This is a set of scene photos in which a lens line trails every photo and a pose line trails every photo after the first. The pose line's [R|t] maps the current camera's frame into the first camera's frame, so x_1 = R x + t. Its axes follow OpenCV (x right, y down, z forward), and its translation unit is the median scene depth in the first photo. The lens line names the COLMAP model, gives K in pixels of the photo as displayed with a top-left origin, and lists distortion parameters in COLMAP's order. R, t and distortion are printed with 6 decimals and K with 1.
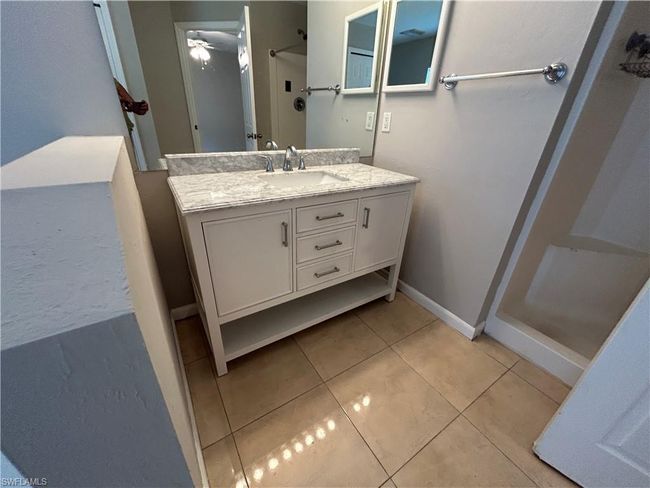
lens RADIAL K [[263.0, 0, 321.8], [0, 263.0, 242.5], [0, 0, 1]] dist [0.001735, -0.000402]
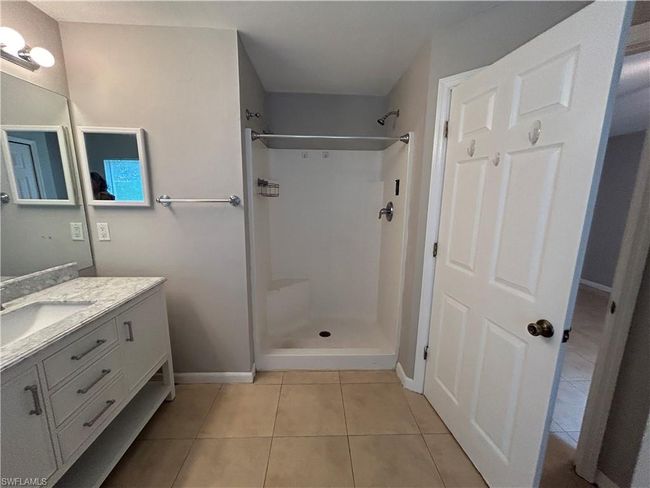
lens RADIAL K [[263.0, 0, 324.1], [0, 263.0, 244.9], [0, 0, 1]] dist [0.001735, -0.000402]
pose [[0.505738, -0.188498, 0.841842, -0.186775], [0.388805, 0.920913, -0.027372, -0.066844], [-0.770104, 0.341156, 0.539030, -0.162714]]
